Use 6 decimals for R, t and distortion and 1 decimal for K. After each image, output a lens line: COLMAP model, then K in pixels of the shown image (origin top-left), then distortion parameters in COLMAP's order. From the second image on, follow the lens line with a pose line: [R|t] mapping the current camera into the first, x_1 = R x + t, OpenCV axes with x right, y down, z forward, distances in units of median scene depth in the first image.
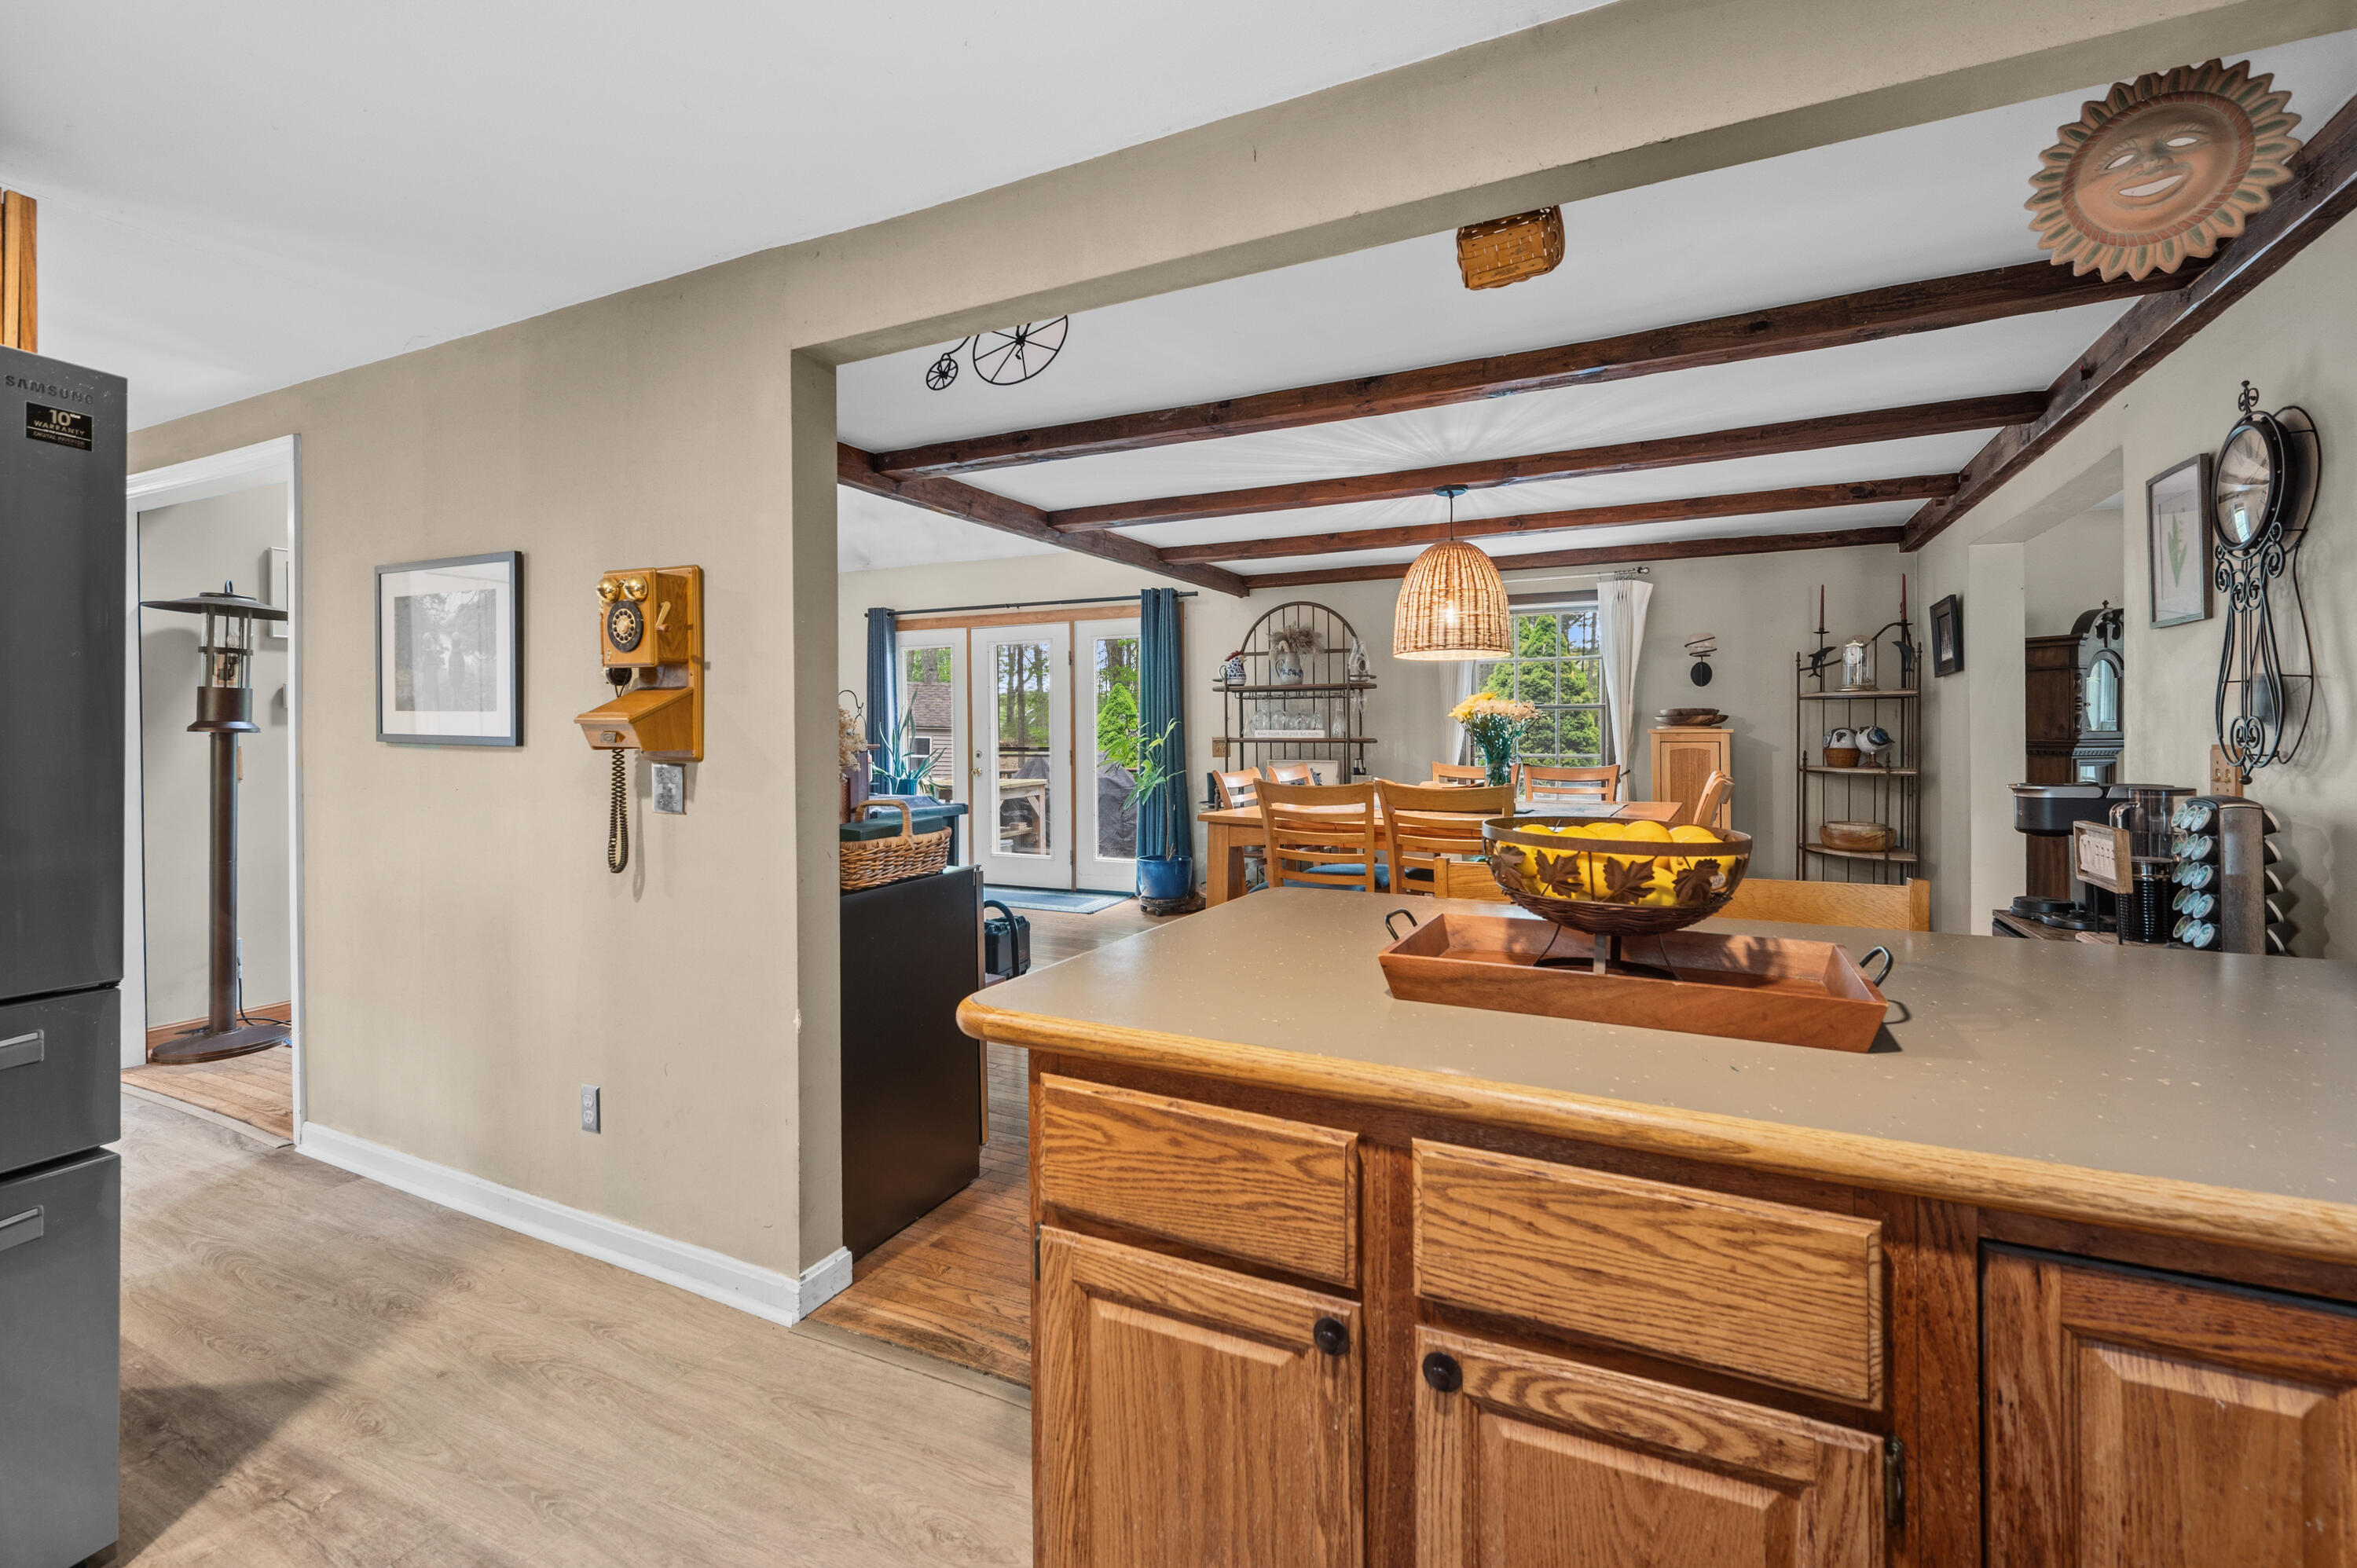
lens RADIAL K [[998.5, 0, 1211.7], [0, 998.5, 729.8], [0, 0, 1]] dist [-0.002999, 0.000279]
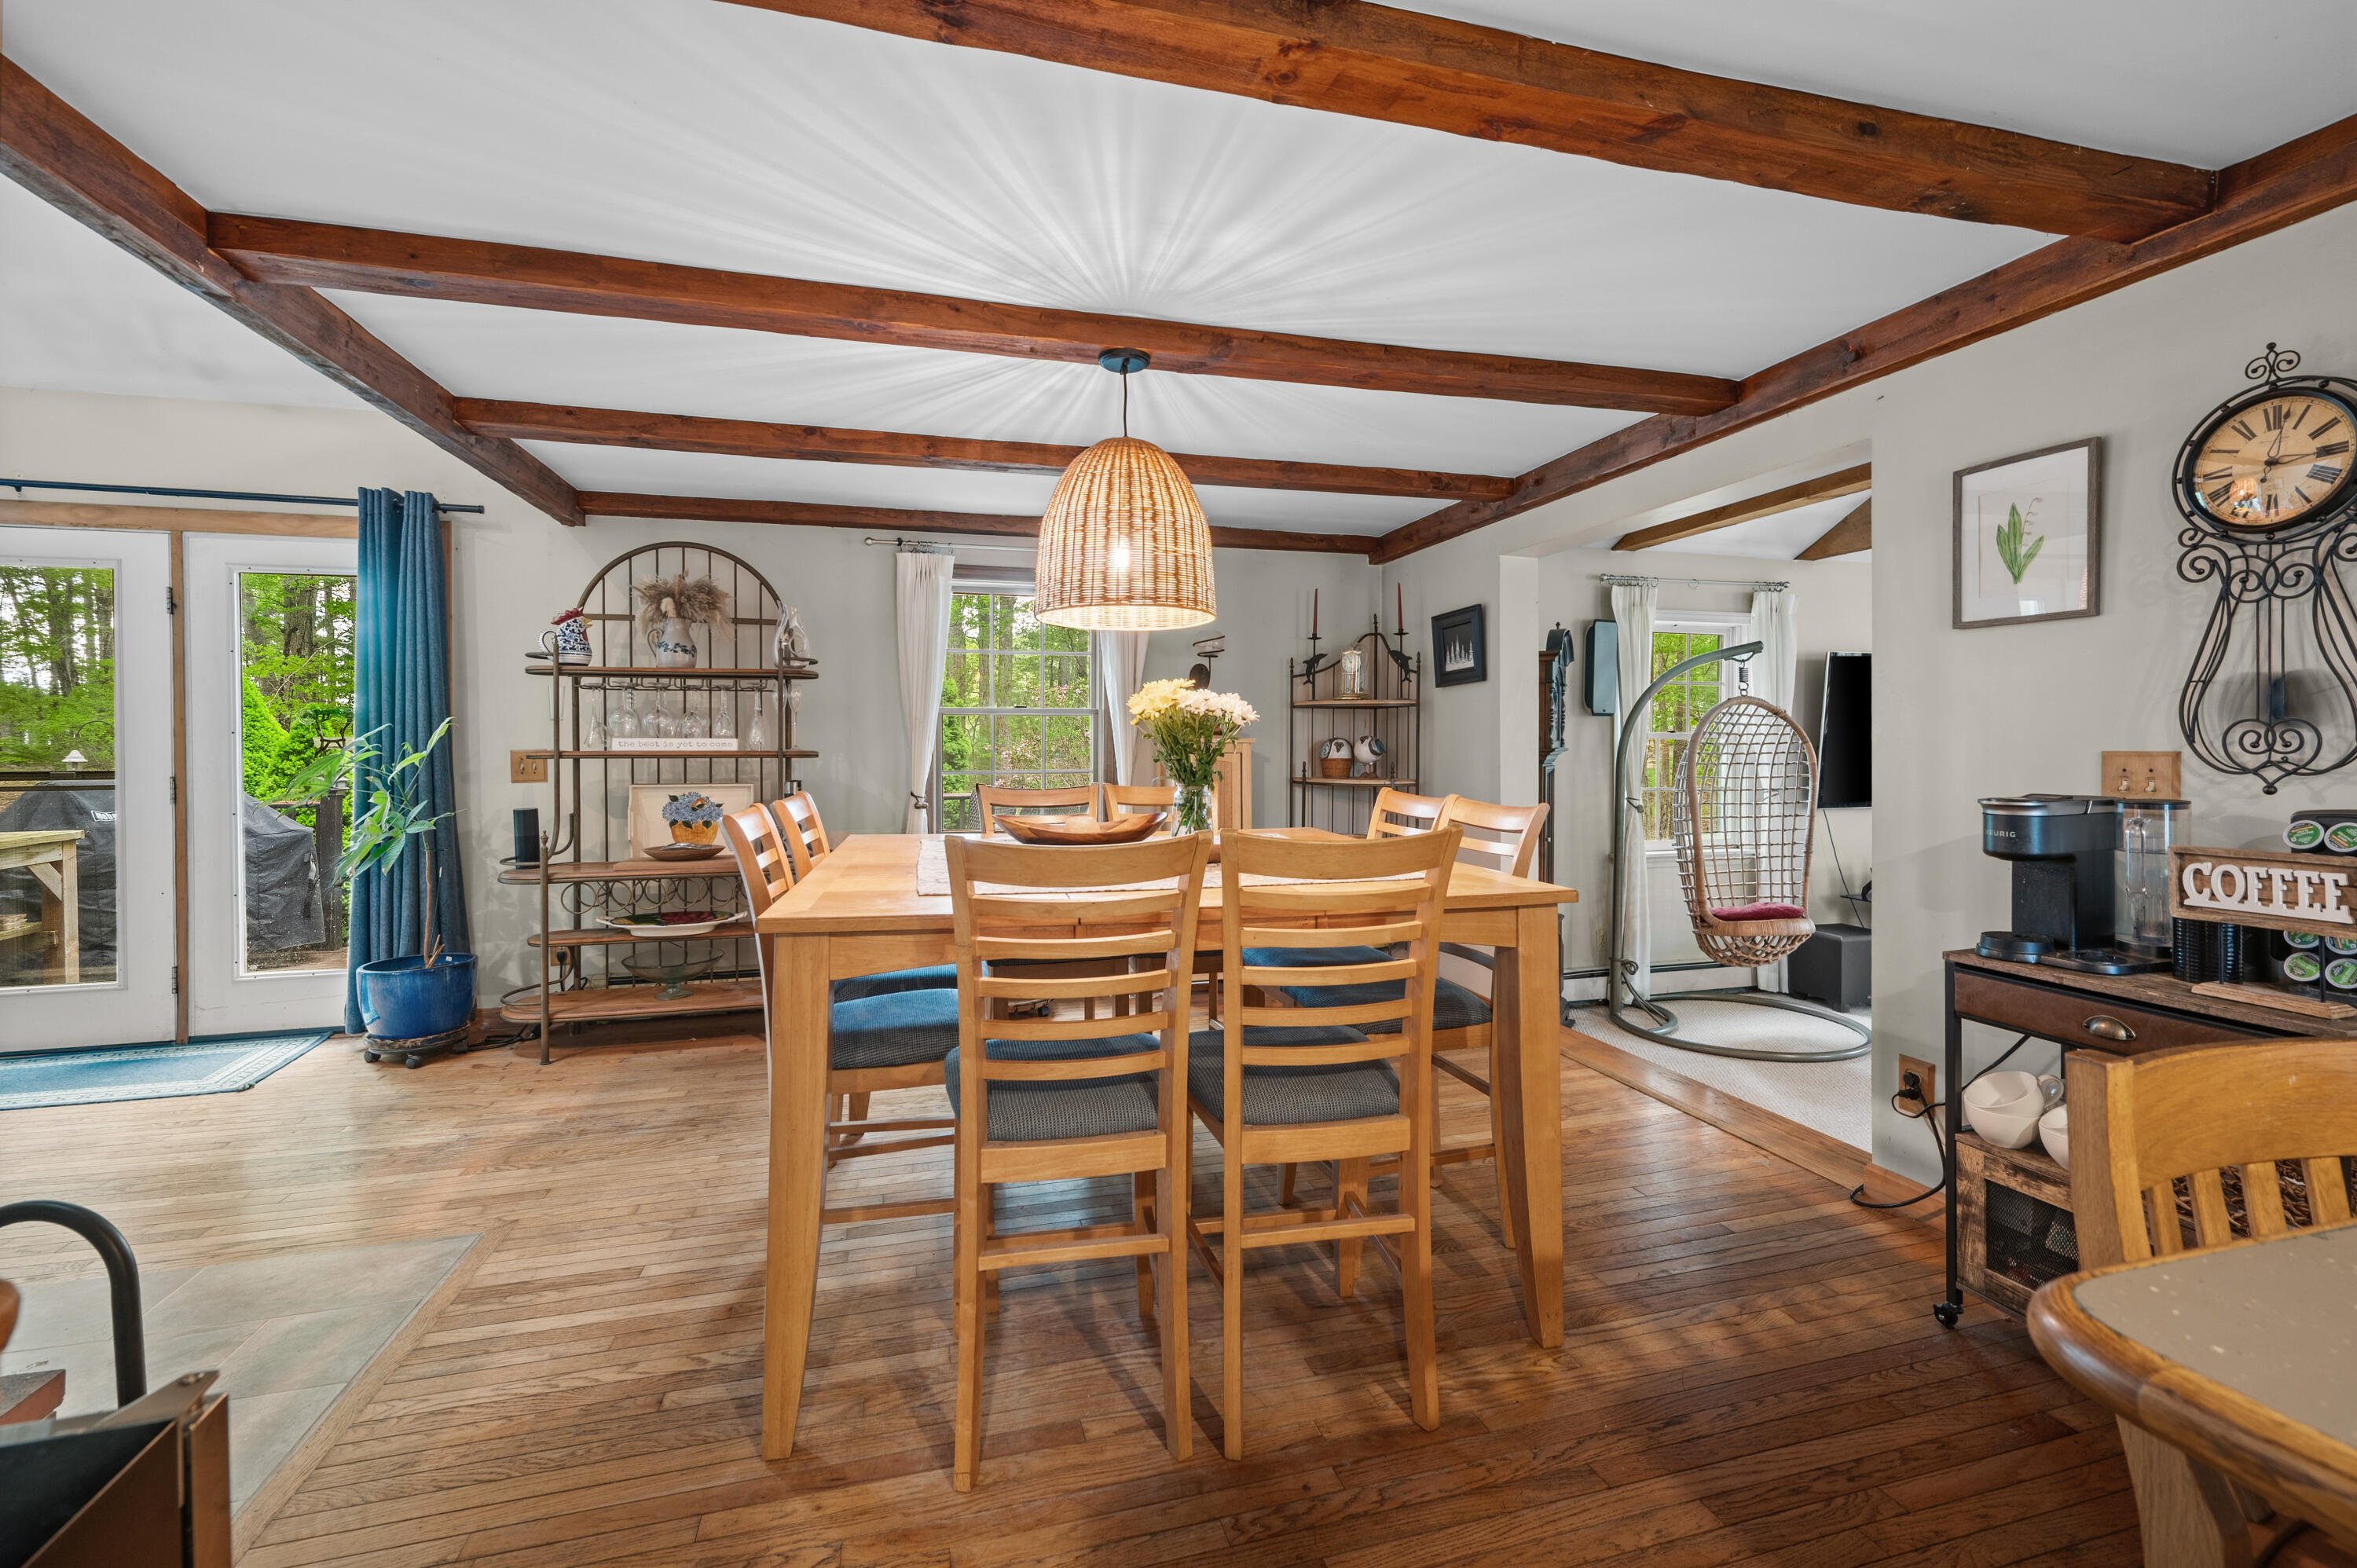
lens RADIAL K [[998.5, 0, 1197.8], [0, 998.5, 746.8], [0, 0, 1]] dist [-0.002999, 0.000279]
pose [[0.758090, -0.001193, 0.652149, -0.084441], [-0.000871, 0.999996, 0.002841, 0.003595], [-0.652149, -0.002721, 0.758086, 0.285285]]
